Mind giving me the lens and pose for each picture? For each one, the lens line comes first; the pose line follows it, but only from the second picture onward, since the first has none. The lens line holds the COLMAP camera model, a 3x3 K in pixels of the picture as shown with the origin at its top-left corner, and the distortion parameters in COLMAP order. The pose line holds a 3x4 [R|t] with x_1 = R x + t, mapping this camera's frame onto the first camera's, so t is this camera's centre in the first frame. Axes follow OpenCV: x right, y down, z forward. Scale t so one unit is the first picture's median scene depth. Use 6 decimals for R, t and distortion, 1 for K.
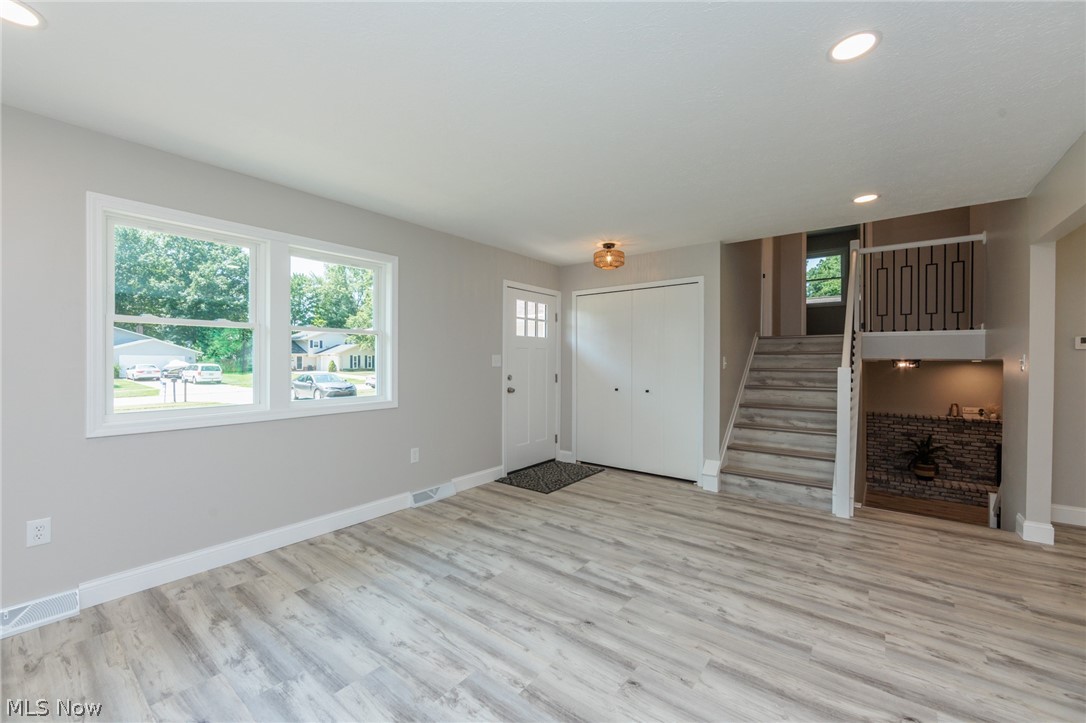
lens RADIAL K [[432.6, 0, 544.4], [0, 432.6, 364.4], [0, 0, 1]] dist [-0.003097, -0.000298]
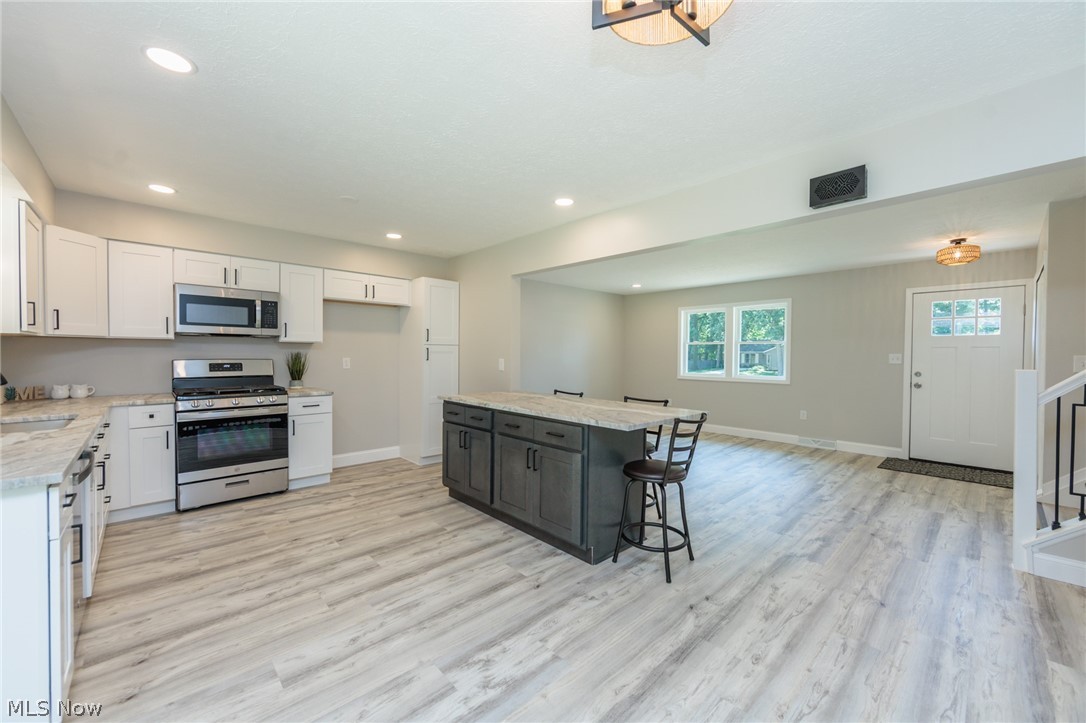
lens RADIAL K [[423.9, 0, 545.2], [0, 423.9, 360.9], [0, 0, 1]] dist [-0.003080, -0.000033]
pose [[-0.153213, 0.013322, -0.988103, 1.541184], [-0.018730, 0.999690, 0.016382, -0.005183], [0.988016, 0.021017, -0.152916, 0.287819]]
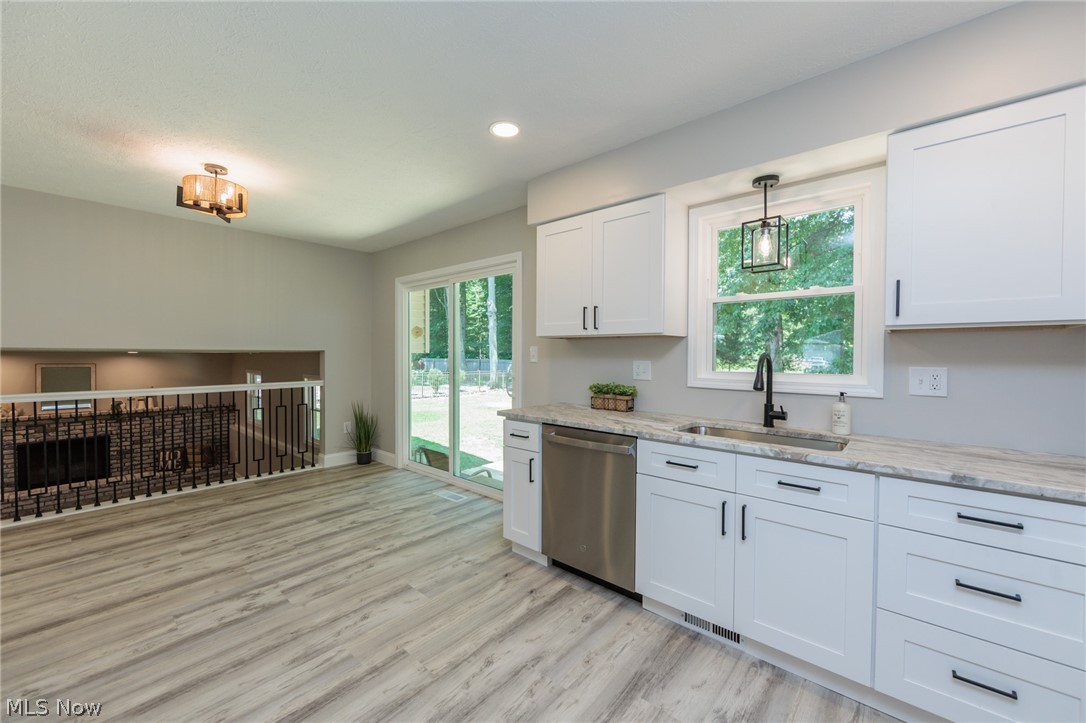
lens RADIAL K [[423.9, 0, 545.2], [0, 423.9, 360.9], [0, 0, 1]] dist [-0.003080, -0.000033]
pose [[0.048893, -0.018956, 0.998624, 0.500276], [0.004514, 0.999814, 0.018758, 0.002087], [-0.998794, 0.003590, 0.048969, -0.298742]]
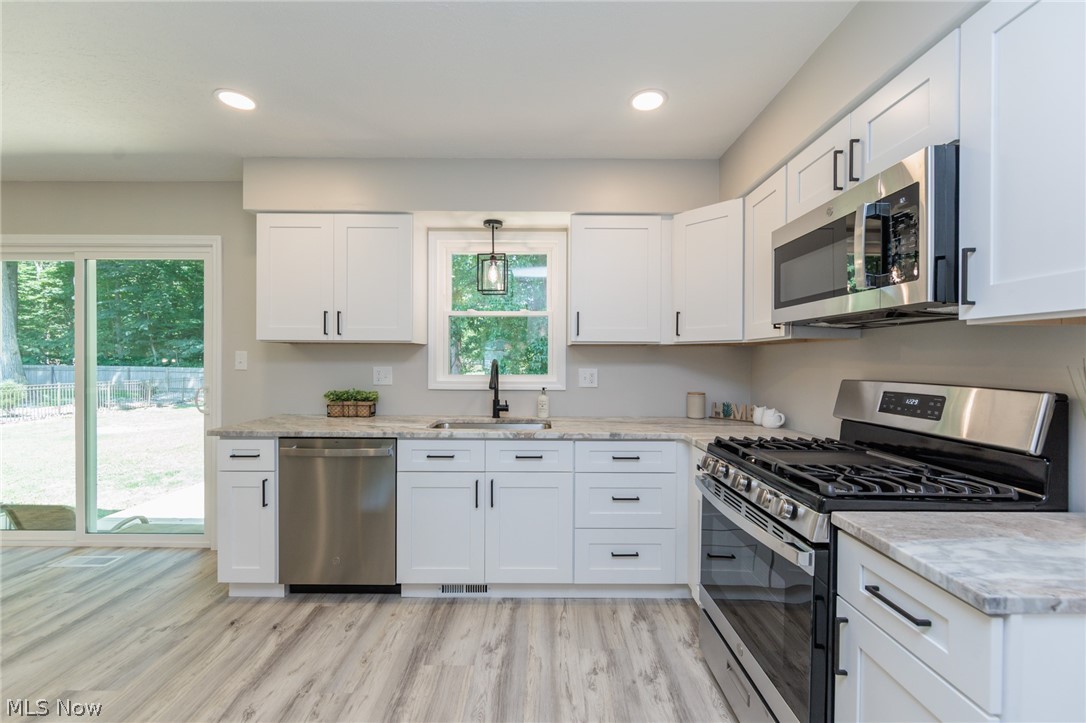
lens RADIAL K [[427.8, 0, 544.8], [0, 427.8, 360.8], [0, 0, 1]] dist [-0.002840, -0.000272]
pose [[-0.618475, -0.008919, 0.785754, 0.457560], [0.001142, 0.999924, 0.012250, -0.003203], [-0.785804, 0.008474, -0.618418, -0.178828]]
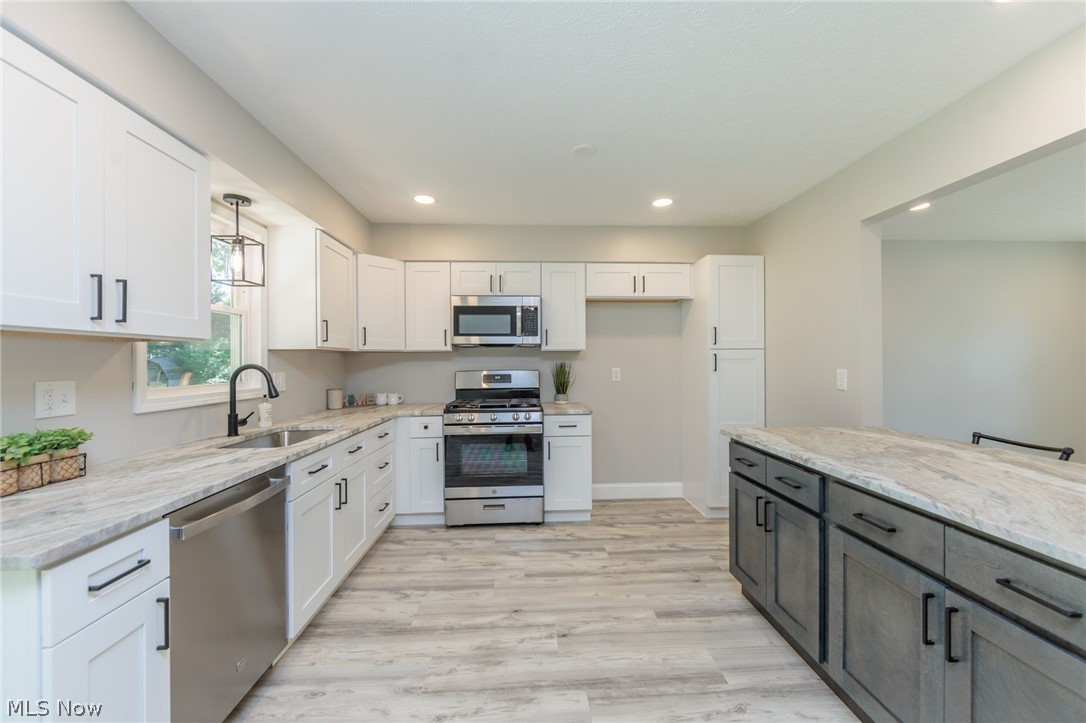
lens RADIAL K [[427.8, 0, 544.8], [0, 427.8, 360.8], [0, 0, 1]] dist [-0.002840, -0.000272]
pose [[-0.758737, 0.002477, -0.651392, 1.184928], [-0.001511, 0.999983, 0.005563, -0.006431], [0.651395, 0.005205, -0.758721, 0.192072]]
